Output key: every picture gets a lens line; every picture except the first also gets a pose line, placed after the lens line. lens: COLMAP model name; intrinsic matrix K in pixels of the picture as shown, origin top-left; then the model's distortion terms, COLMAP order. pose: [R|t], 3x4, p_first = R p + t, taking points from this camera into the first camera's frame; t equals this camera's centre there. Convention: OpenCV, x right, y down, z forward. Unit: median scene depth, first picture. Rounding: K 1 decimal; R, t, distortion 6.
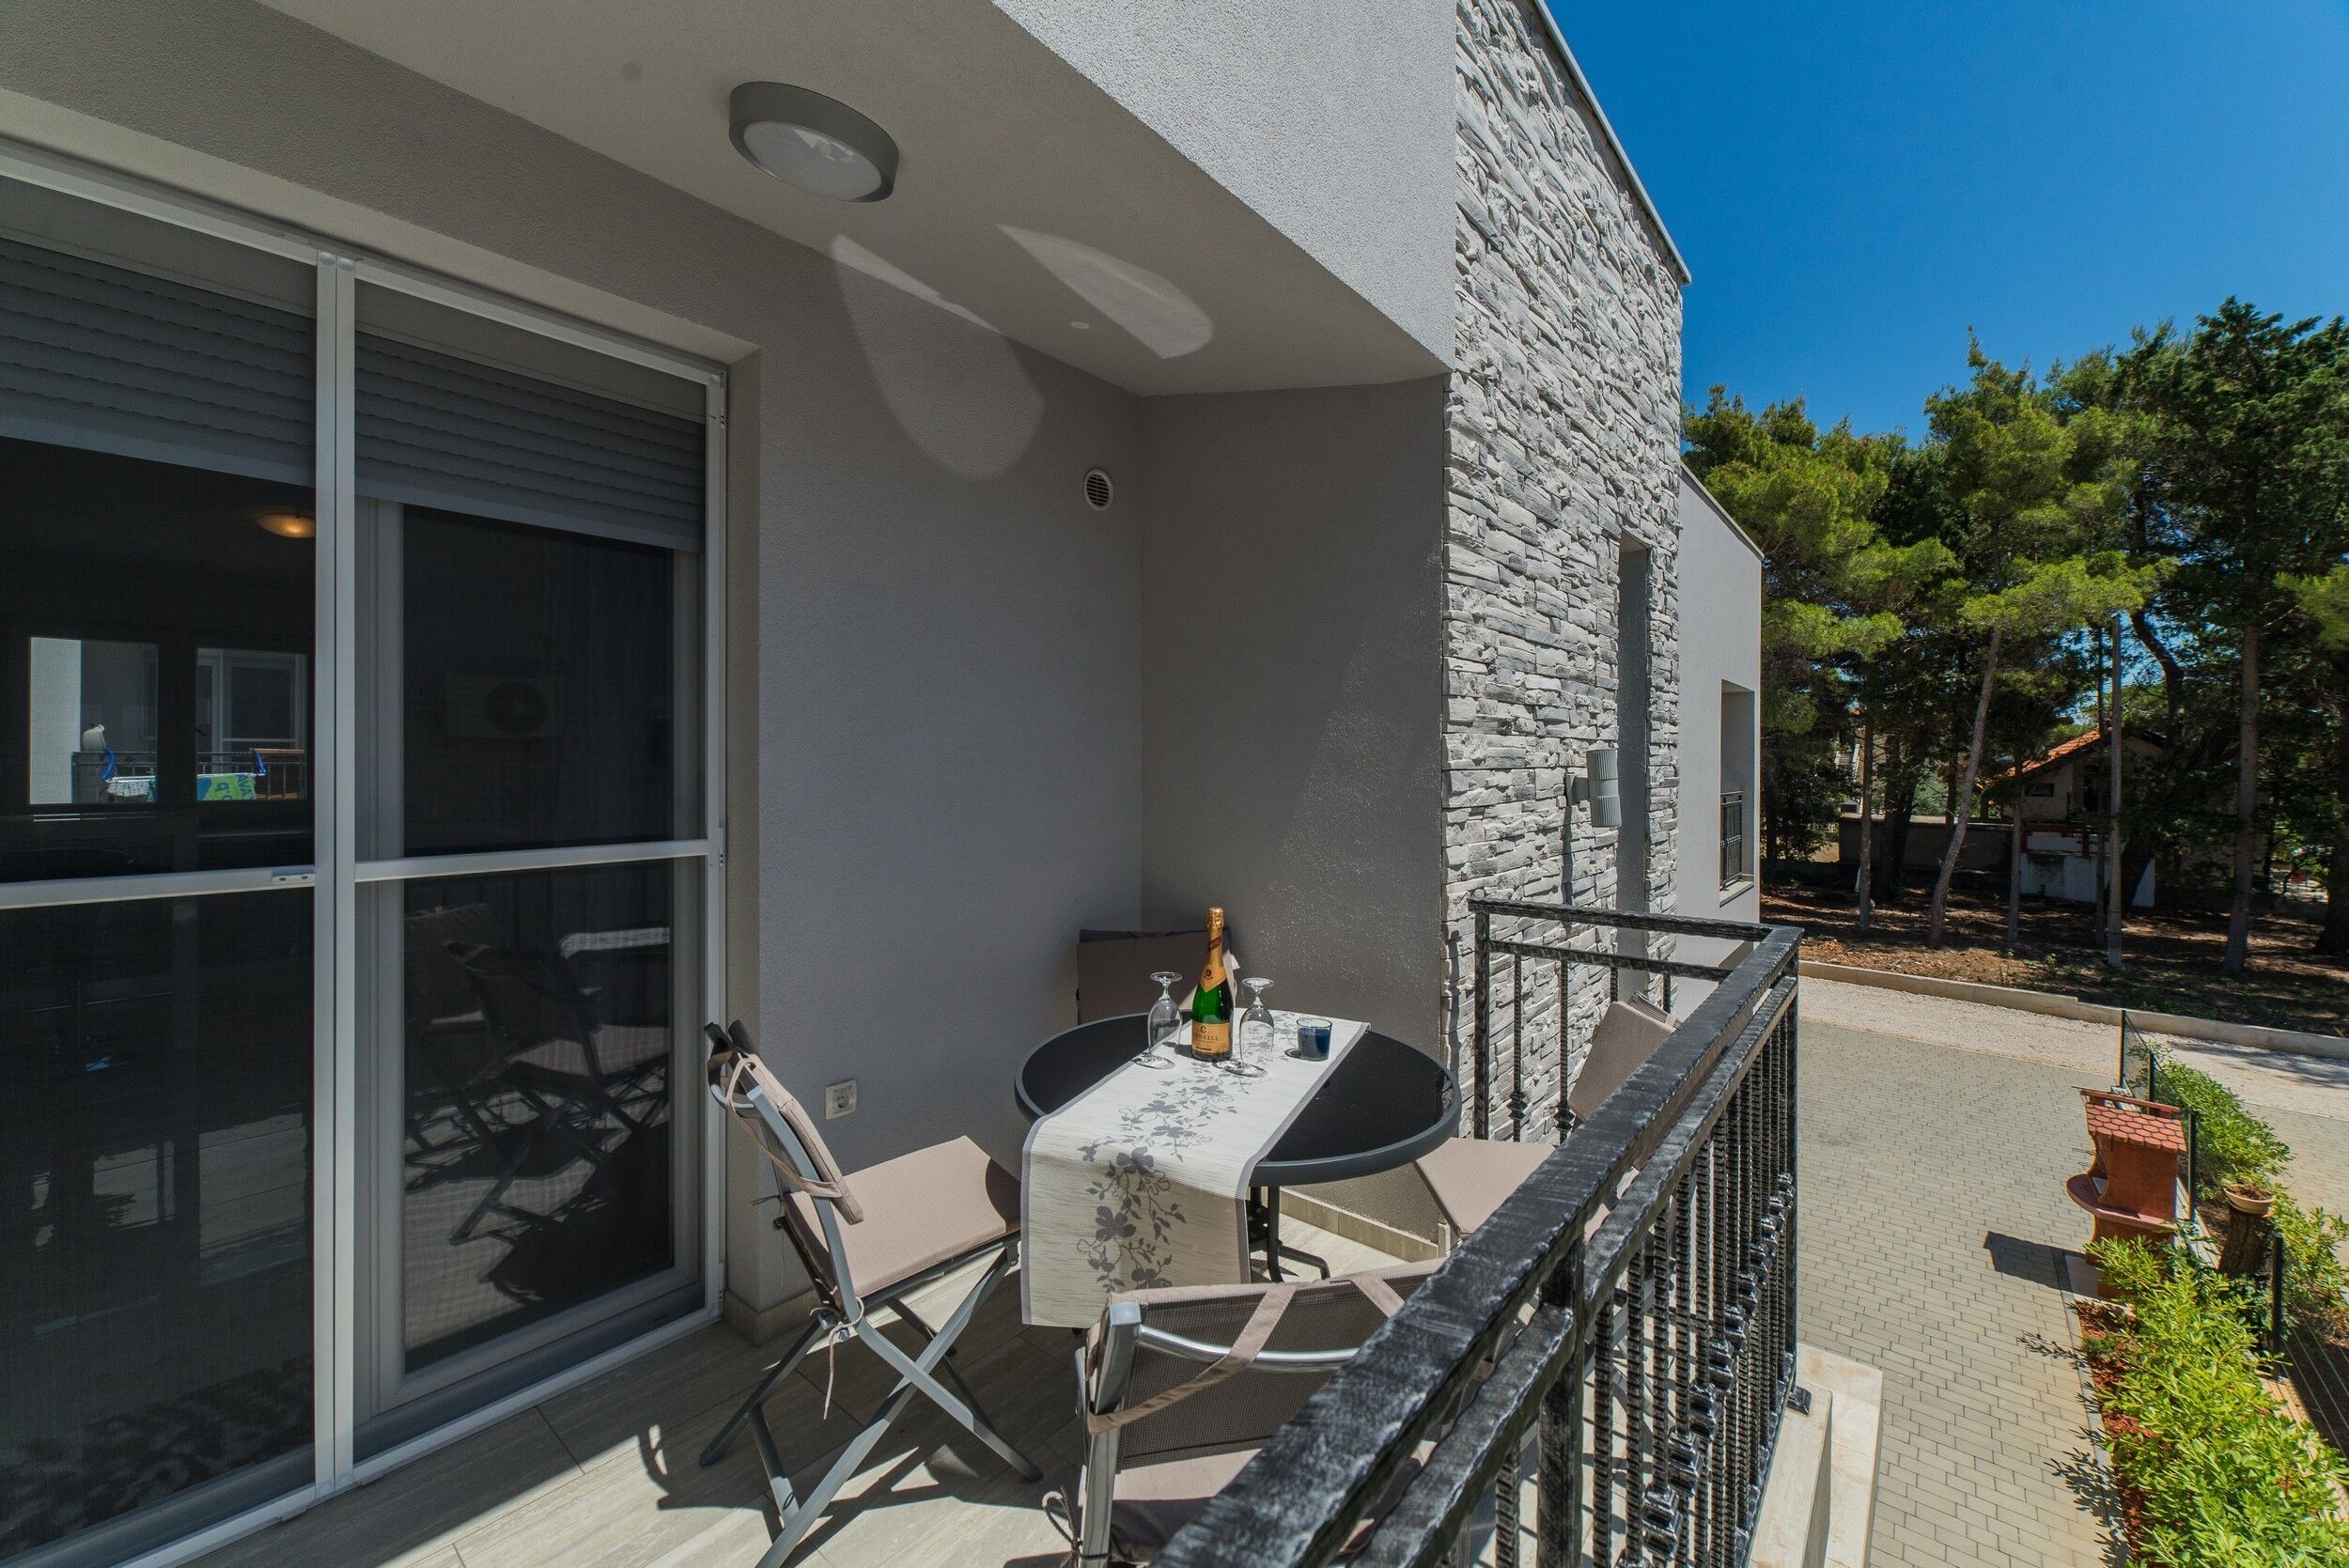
lens RADIAL K [[933.0, 0, 1165.5], [0, 933.0, 761.8], [0, 0, 1]] dist [-0.000308, -0.000028]
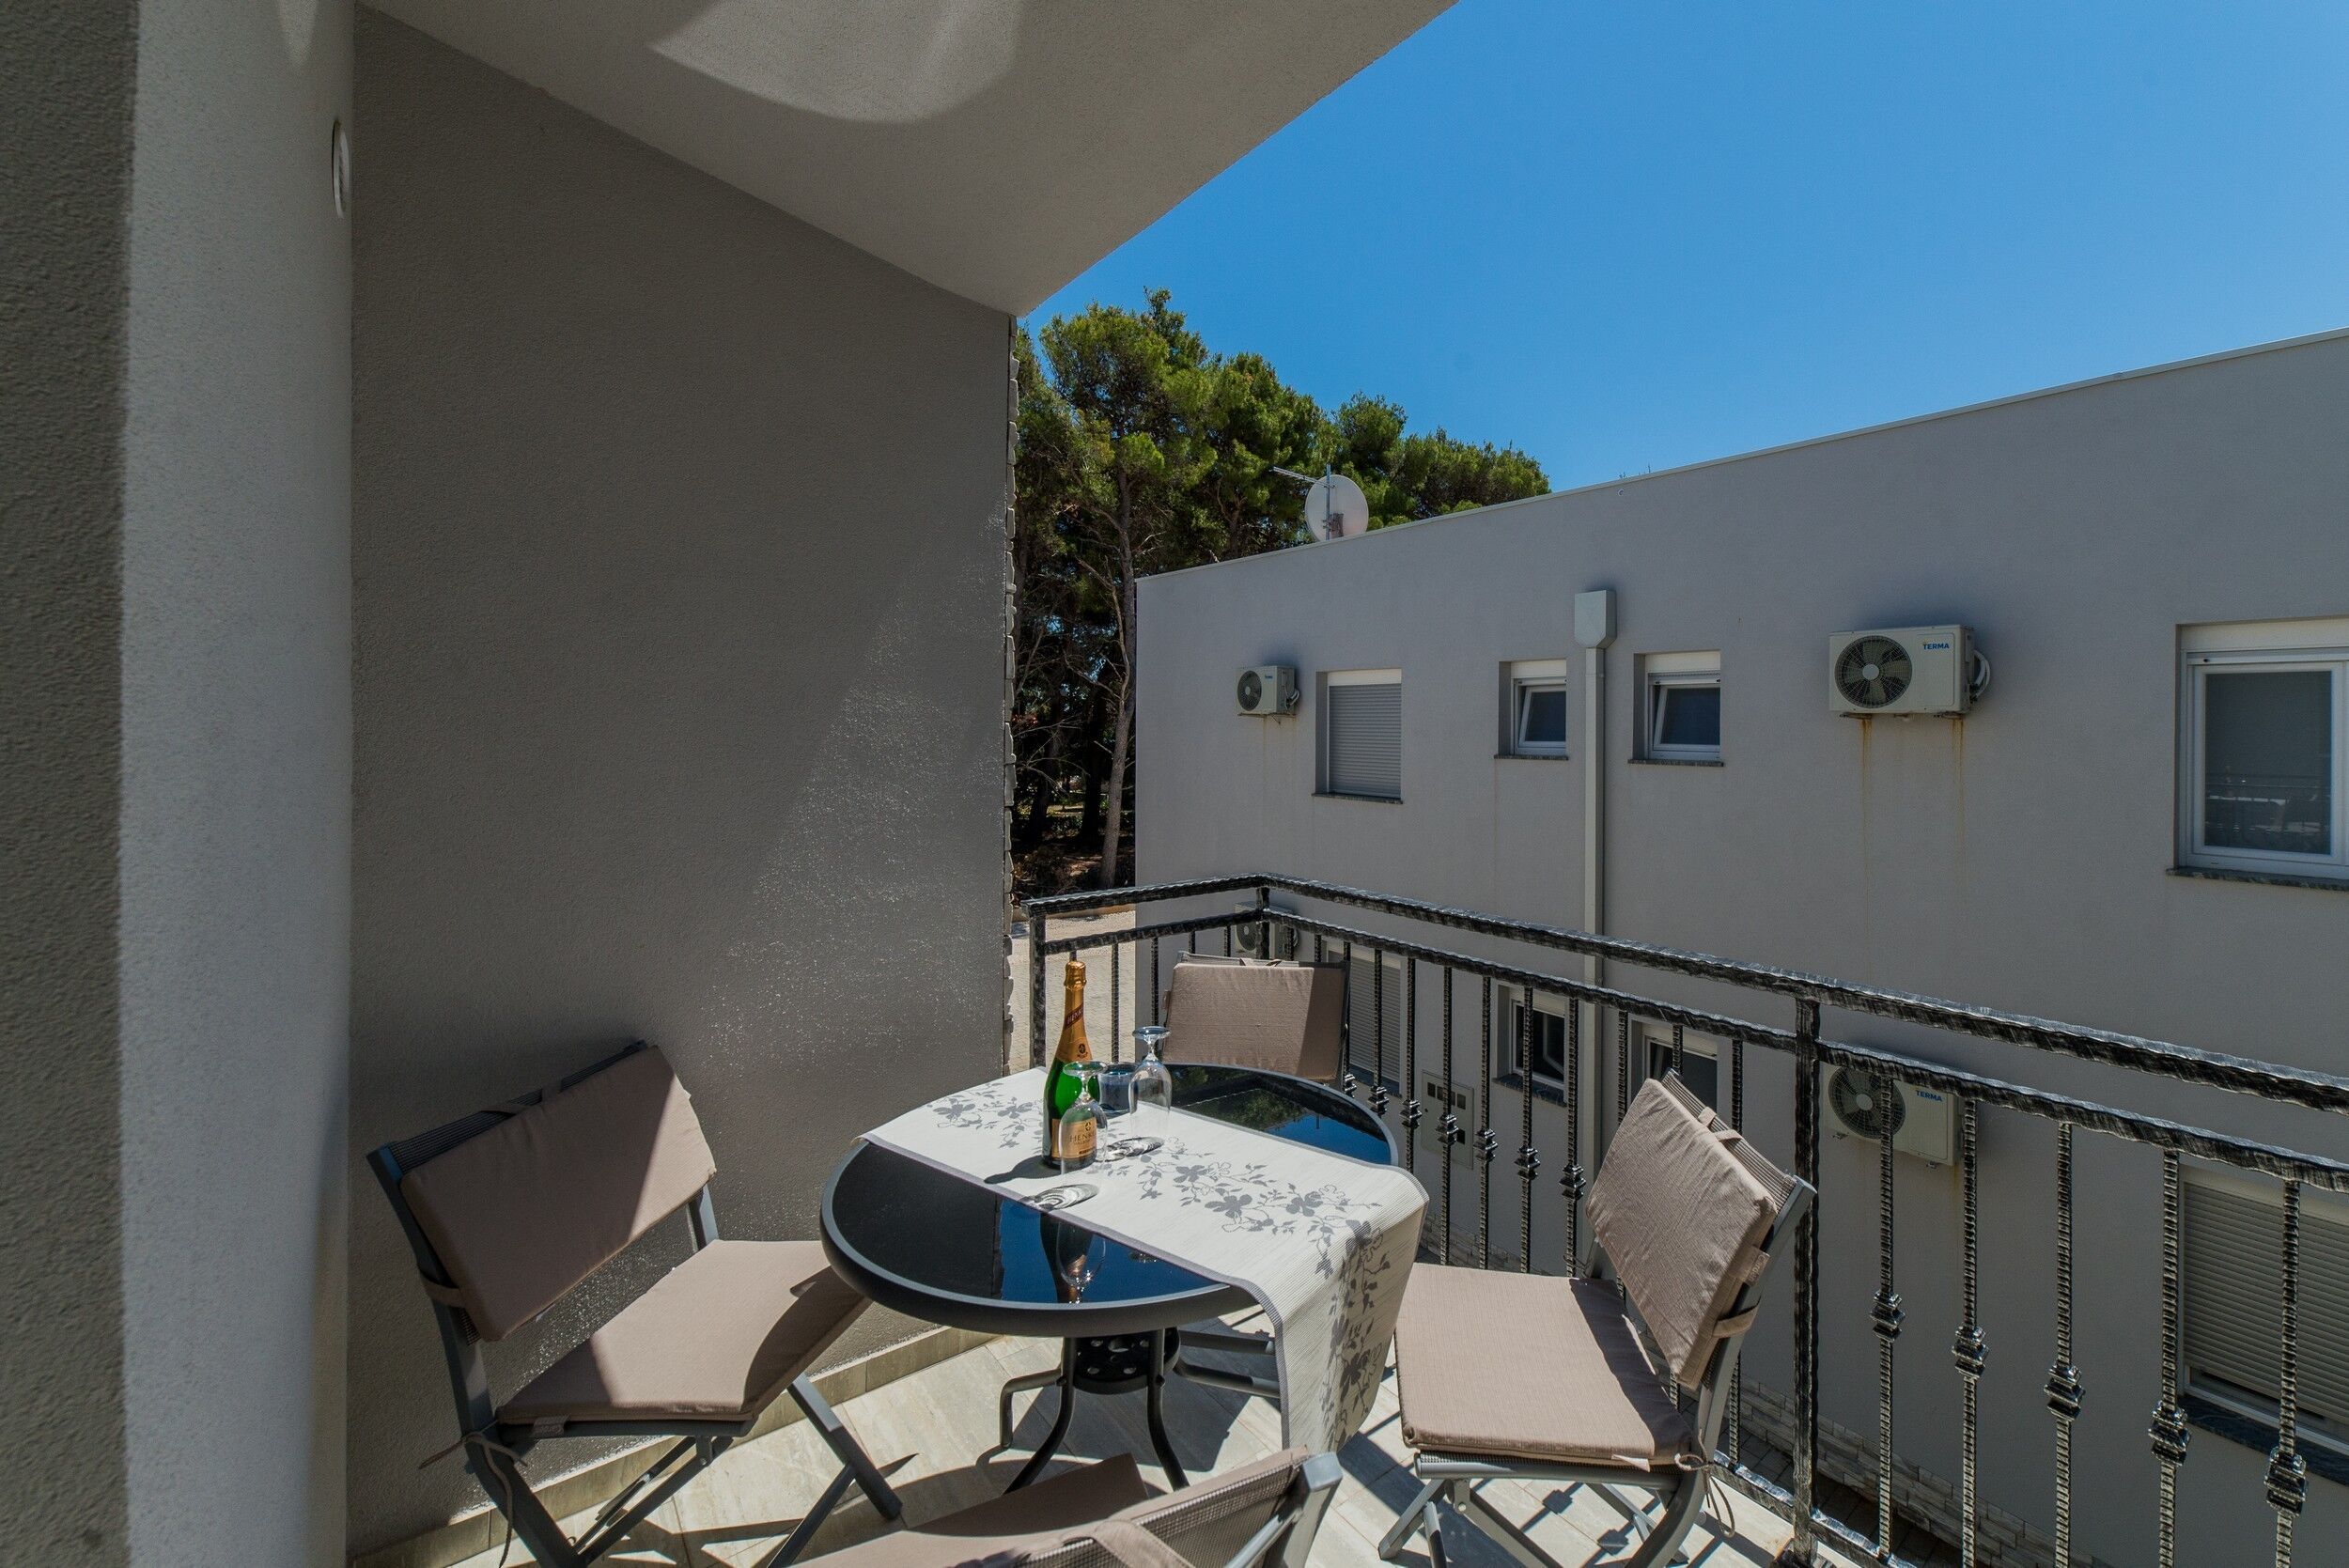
lens RADIAL K [[990.4, 0, 1364.0], [0, 990.4, 712.5], [0, 0, 1]] dist [-0.000178, 0.000173]
pose [[0.127411, 0.008575, 0.991813, -0.587698], [-0.001676, 0.999963, -0.008430, -0.032011], [-0.991849, -0.000588, 0.127420, 0.545092]]
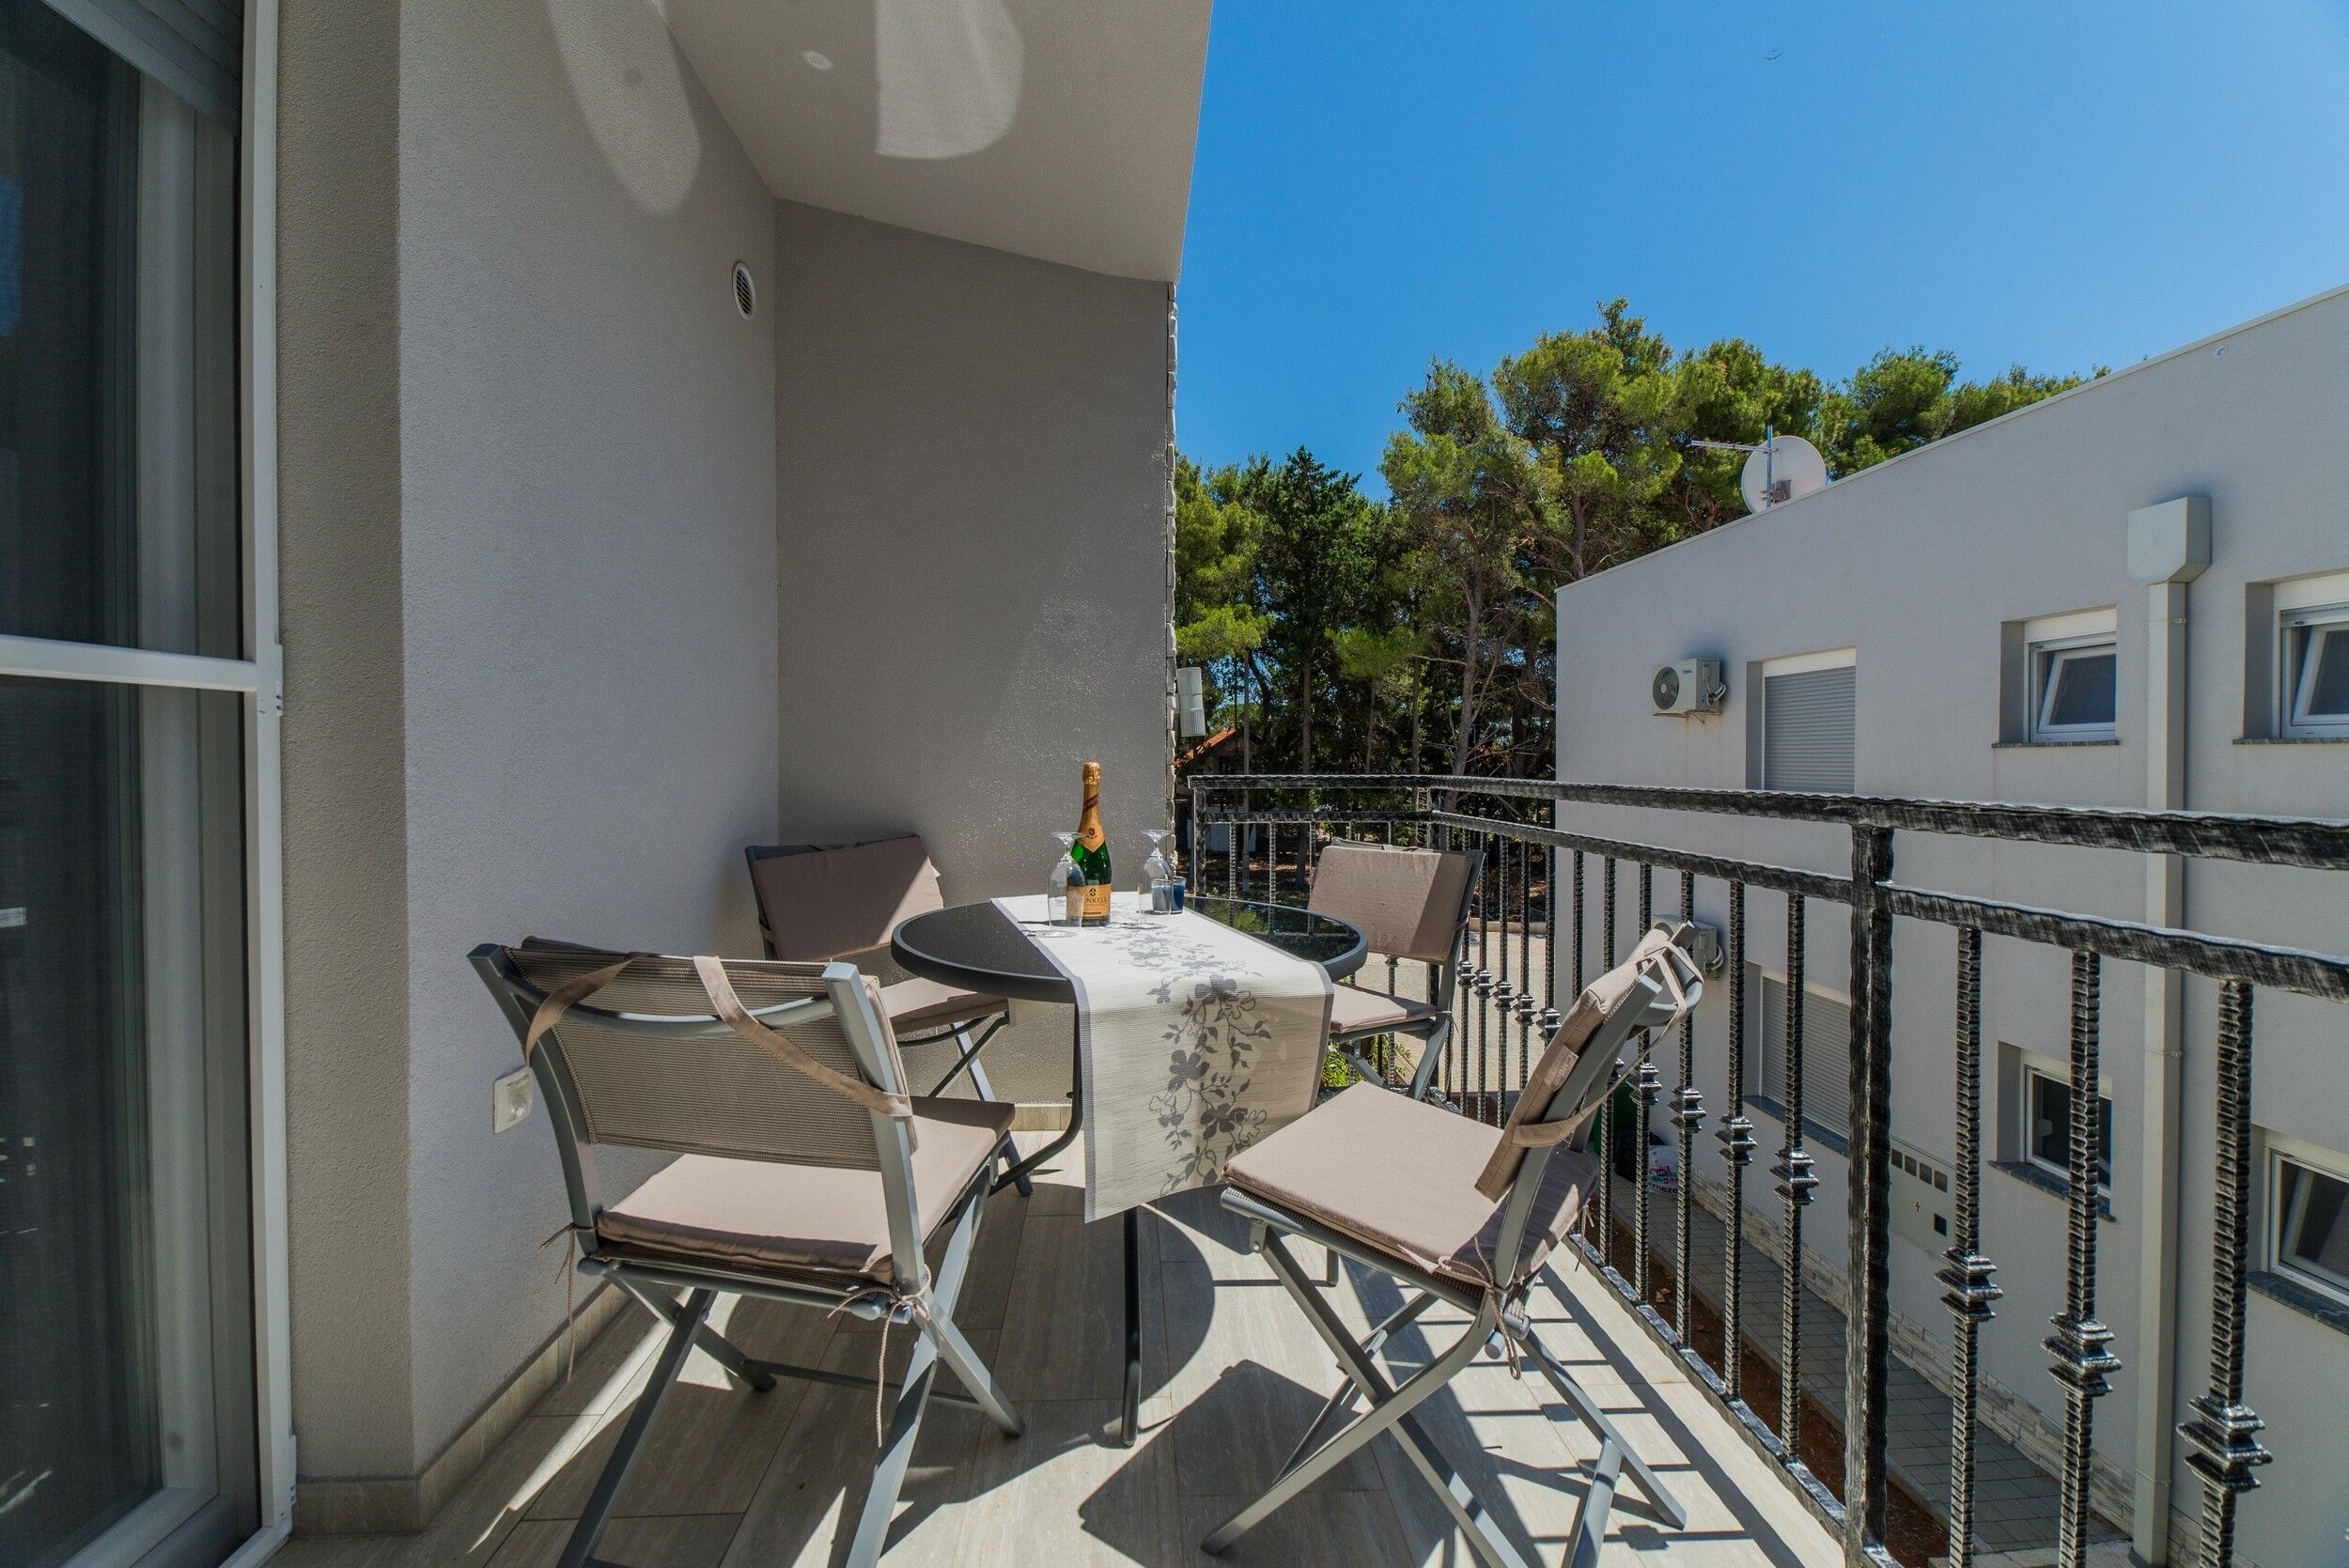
lens RADIAL K [[933.0, 0, 1165.5], [0, 933.0, 761.8], [0, 0, 1]] dist [-0.000308, -0.000028]
pose [[0.729237, -0.002133, 0.684258, -0.428972], [0.003943, 0.999992, -0.001085, 0.128810], [-0.684250, 0.003489, 0.729239, 0.228846]]
